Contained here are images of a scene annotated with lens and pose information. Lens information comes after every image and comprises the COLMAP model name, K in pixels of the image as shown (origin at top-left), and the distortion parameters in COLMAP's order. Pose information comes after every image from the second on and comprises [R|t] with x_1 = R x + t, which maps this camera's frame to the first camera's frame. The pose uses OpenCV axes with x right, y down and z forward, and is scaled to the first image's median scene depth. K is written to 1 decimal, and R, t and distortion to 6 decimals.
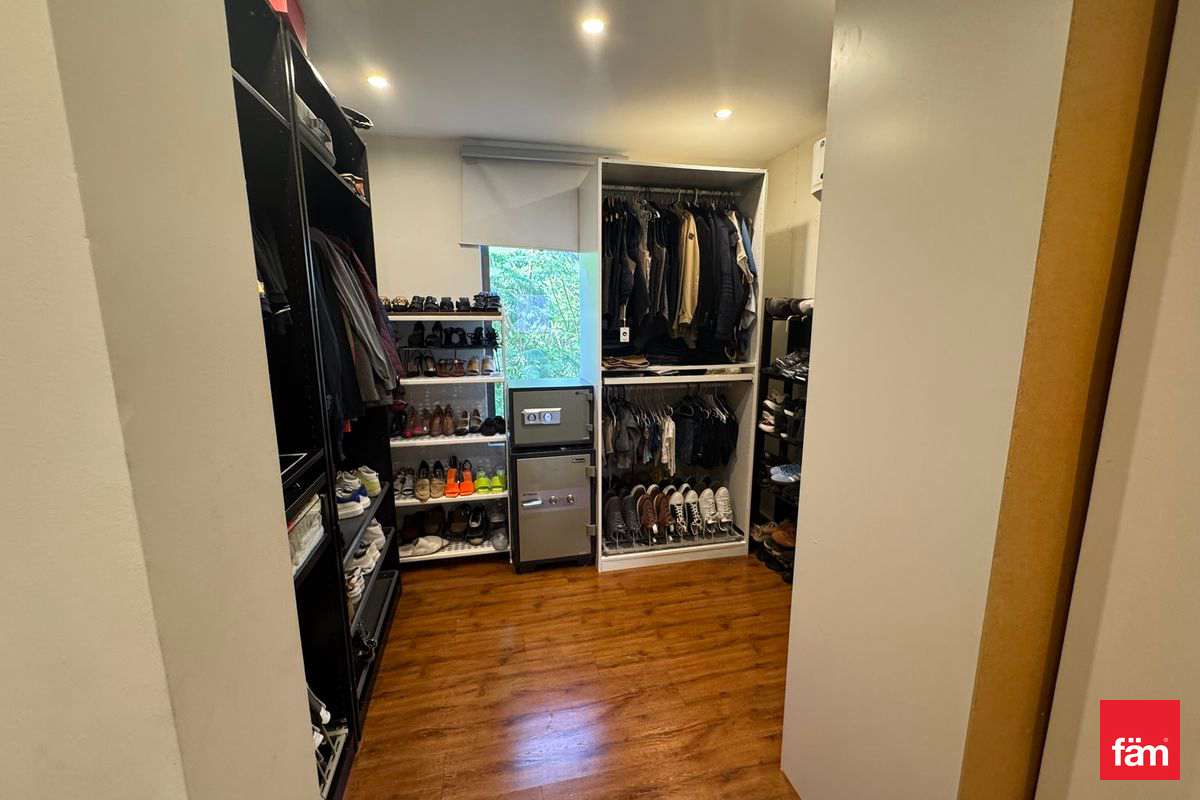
lens RADIAL K [[482.5, 0, 596.8], [0, 482.5, 399.6], [0, 0, 1]] dist [-0.003351, 0.000446]
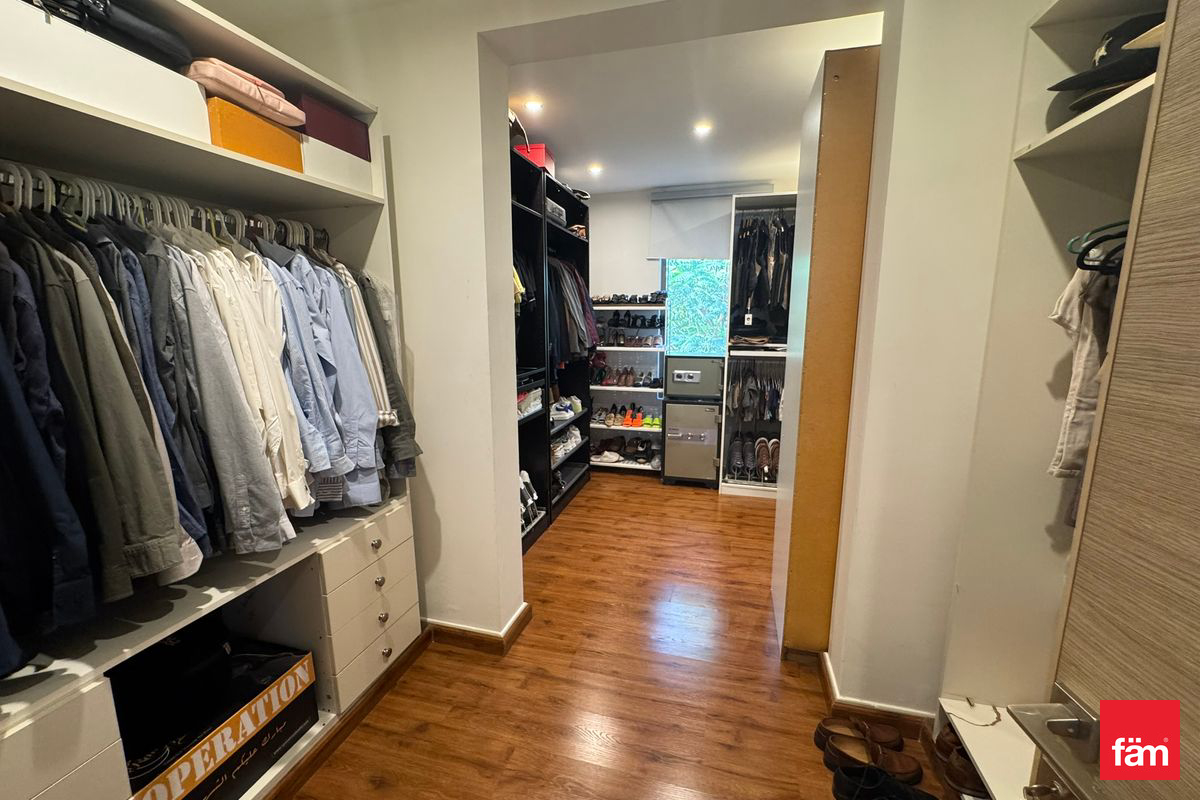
lens RADIAL K [[482.5, 0, 596.8], [0, 482.5, 399.6], [0, 0, 1]] dist [-0.003351, 0.000446]
pose [[0.878612, 0.085026, -0.469906, 0.323666], [-0.084301, 0.996183, 0.022630, 0.091071], [0.470037, 0.019730, 0.882426, -0.382565]]
